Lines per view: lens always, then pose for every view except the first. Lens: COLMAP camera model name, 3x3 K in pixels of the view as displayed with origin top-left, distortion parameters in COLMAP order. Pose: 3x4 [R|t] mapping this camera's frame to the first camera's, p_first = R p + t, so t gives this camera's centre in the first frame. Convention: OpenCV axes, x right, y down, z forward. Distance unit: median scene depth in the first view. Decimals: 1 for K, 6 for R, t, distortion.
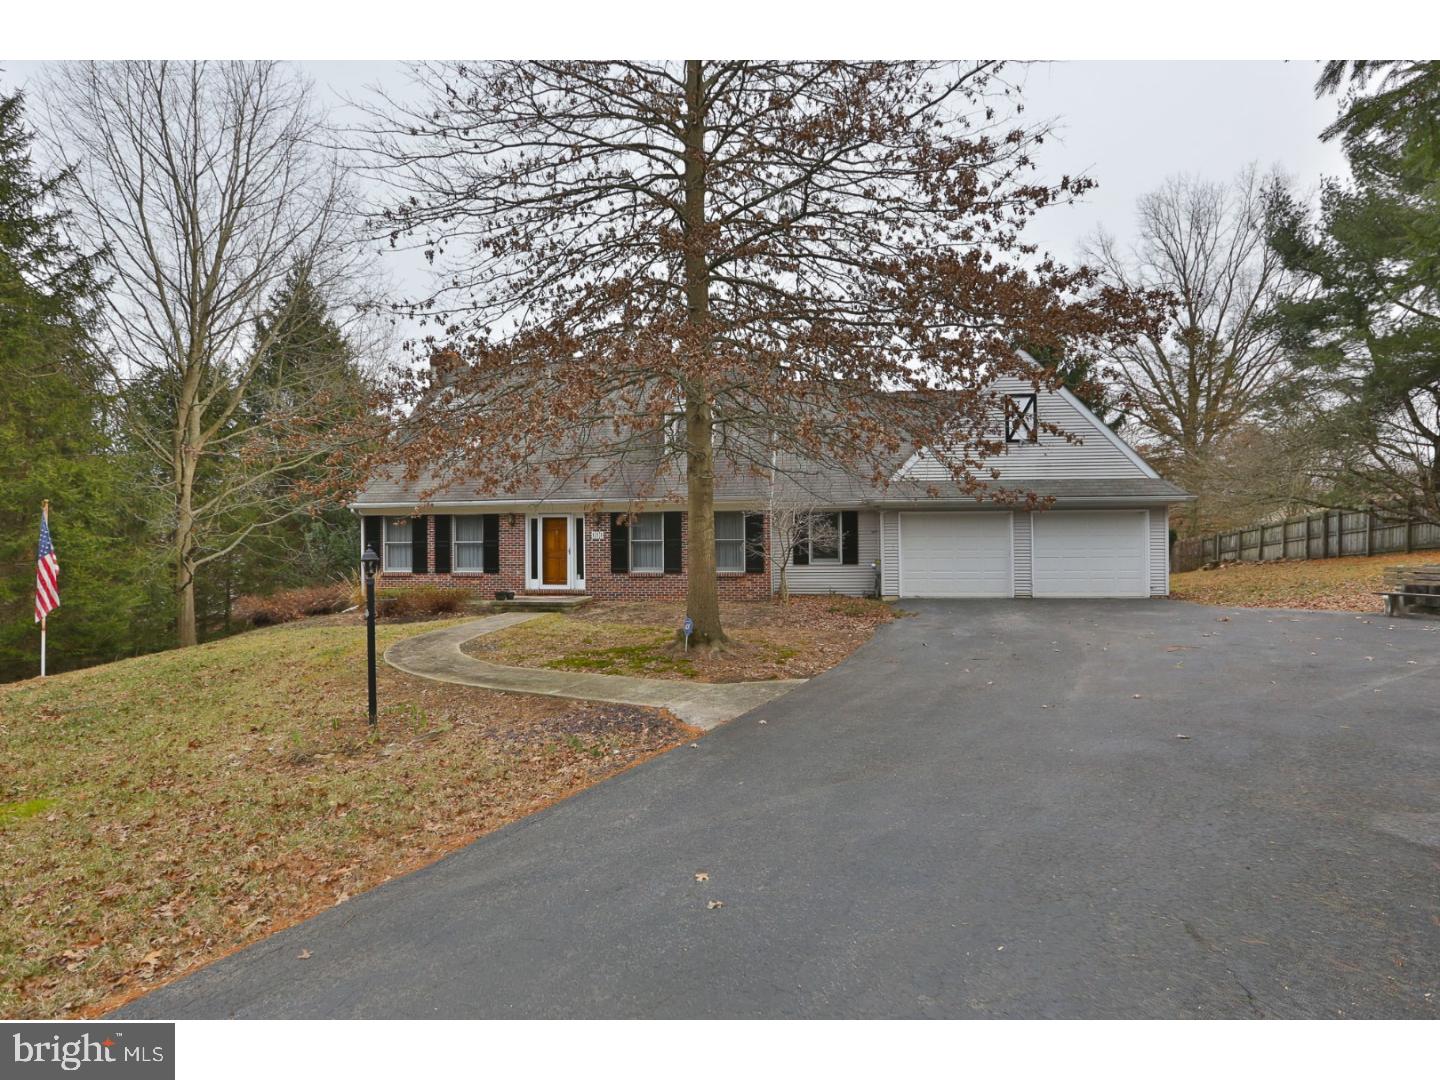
lens RADIAL K [[694.9, 0, 720.0], [0, 694.9, 540.0], [0, 0, 1]] dist [-0.057702, 0.015517]
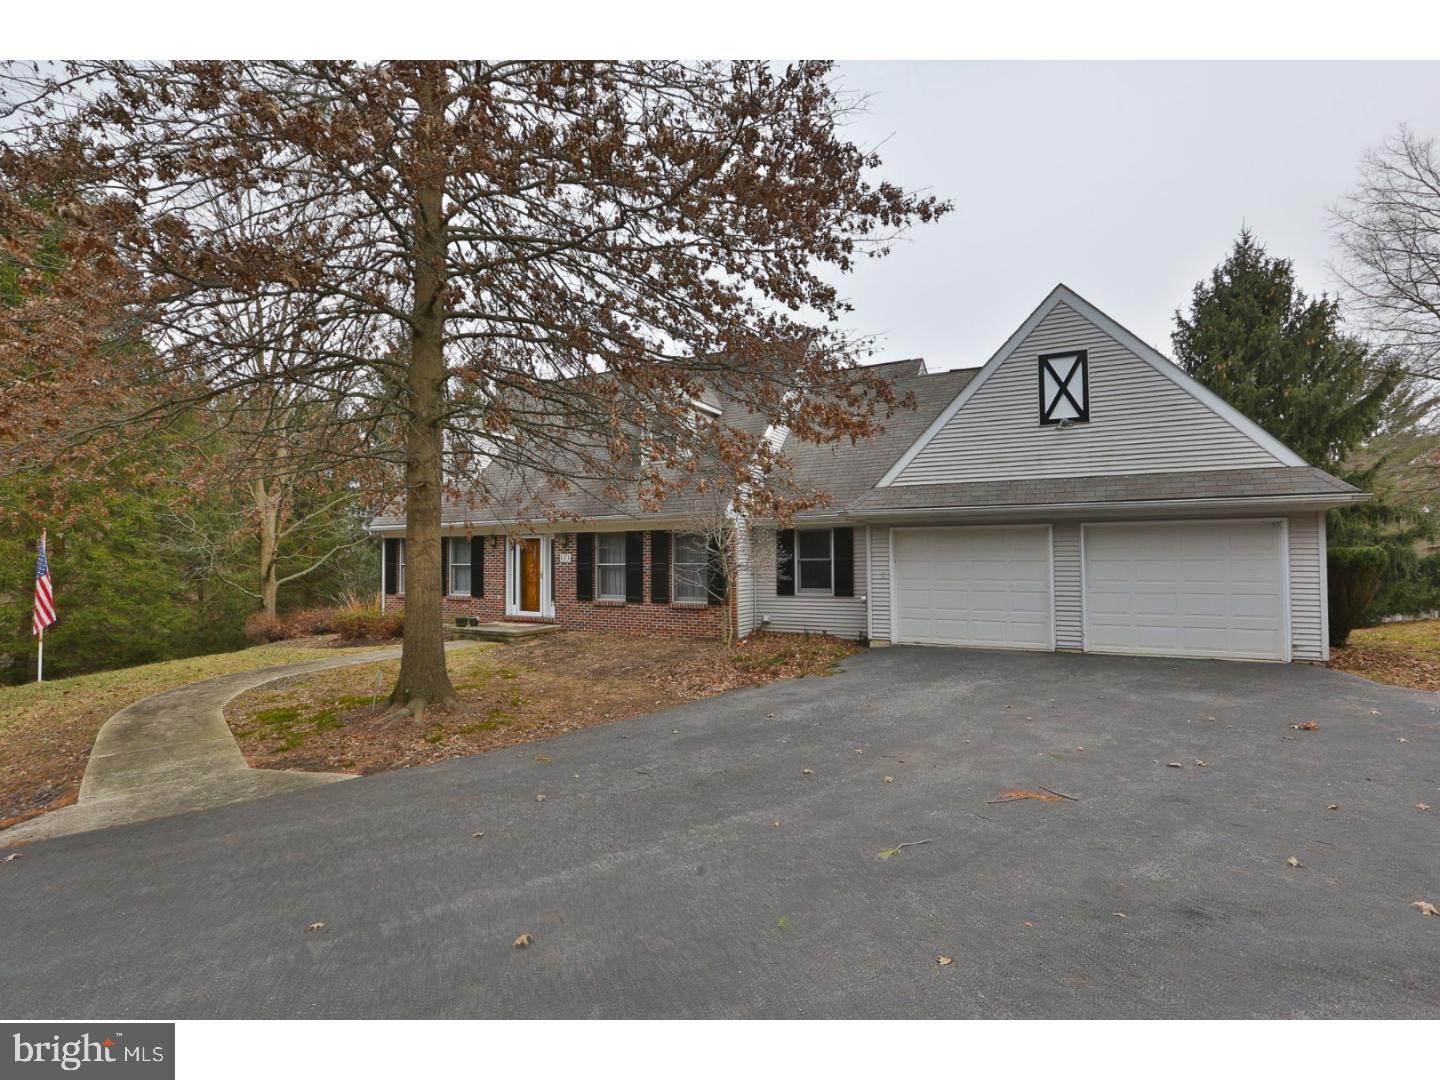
lens RADIAL K [[694.9, 0, 720.0], [0, 694.9, 540.0], [0, 0, 1]] dist [-0.057702, 0.015517]
pose [[0.934193, -0.007809, -0.356681, 0.349416], [-0.000475, 0.999732, -0.023132, -0.010064], [0.356767, 0.021779, 0.933940, 0.237992]]
